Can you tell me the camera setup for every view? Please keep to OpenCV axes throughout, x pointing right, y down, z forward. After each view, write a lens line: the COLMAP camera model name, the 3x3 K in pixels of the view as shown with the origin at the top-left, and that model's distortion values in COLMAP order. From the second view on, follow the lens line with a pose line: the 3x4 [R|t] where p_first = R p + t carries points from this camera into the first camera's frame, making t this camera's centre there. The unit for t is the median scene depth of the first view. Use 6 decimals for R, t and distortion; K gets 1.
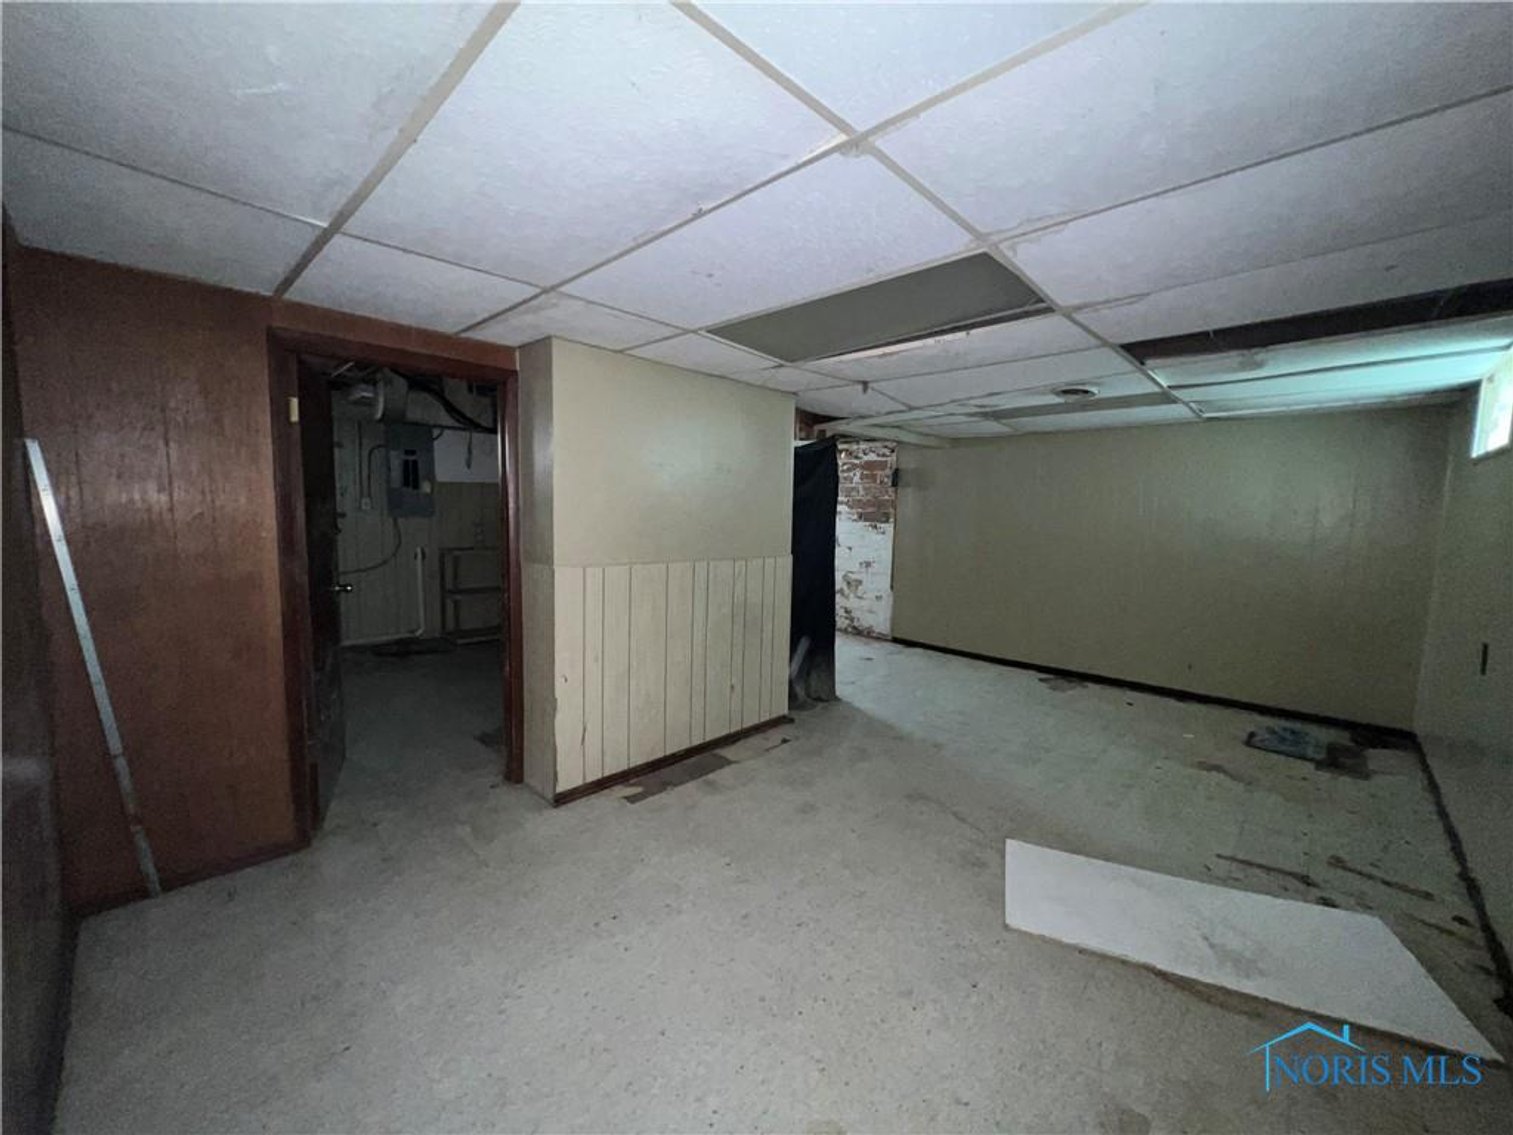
lens RADIAL K [[603.2, 0, 759.3], [0, 603.2, 577.5], [0, 0, 1]] dist [-0.002270, -0.000020]
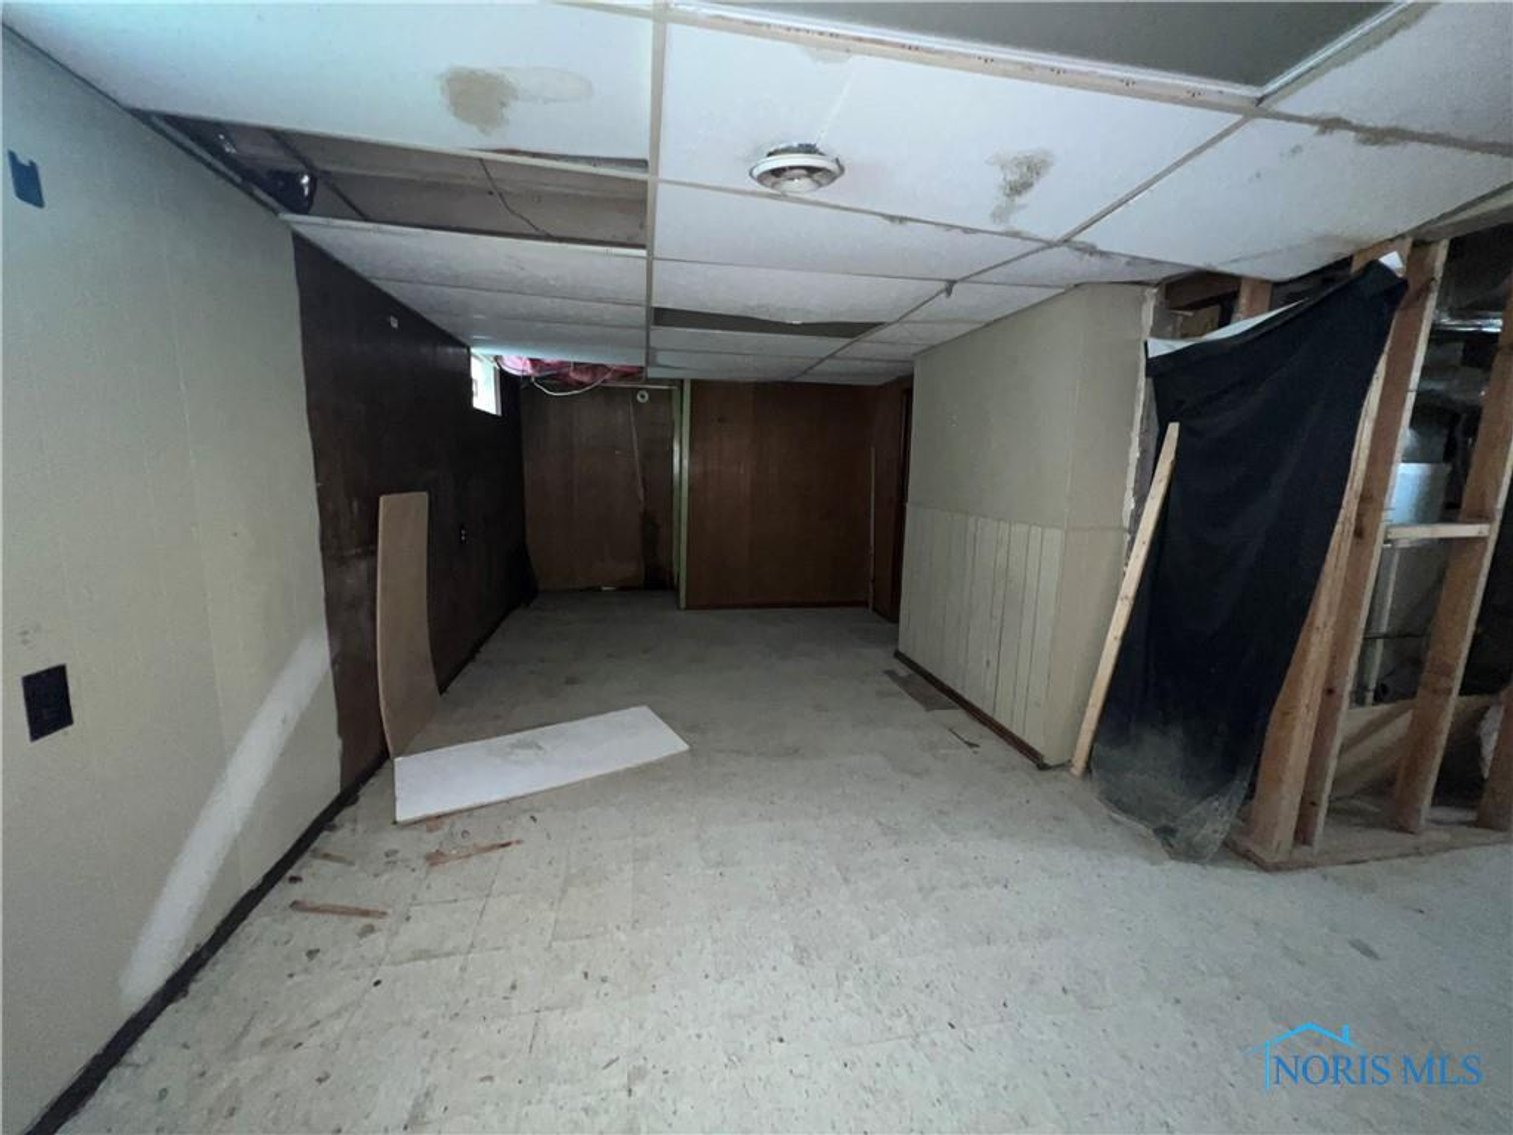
lens RADIAL K [[603.2, 0, 755.5], [0, 603.2, 565.3], [0, 0, 1]] dist [-0.002270, -0.000020]
pose [[-0.589151, 0.098495, -0.801997, 1.036210], [-0.115755, 0.972017, 0.204409, -0.124584], [0.799689, 0.213263, -0.561264, 1.420265]]
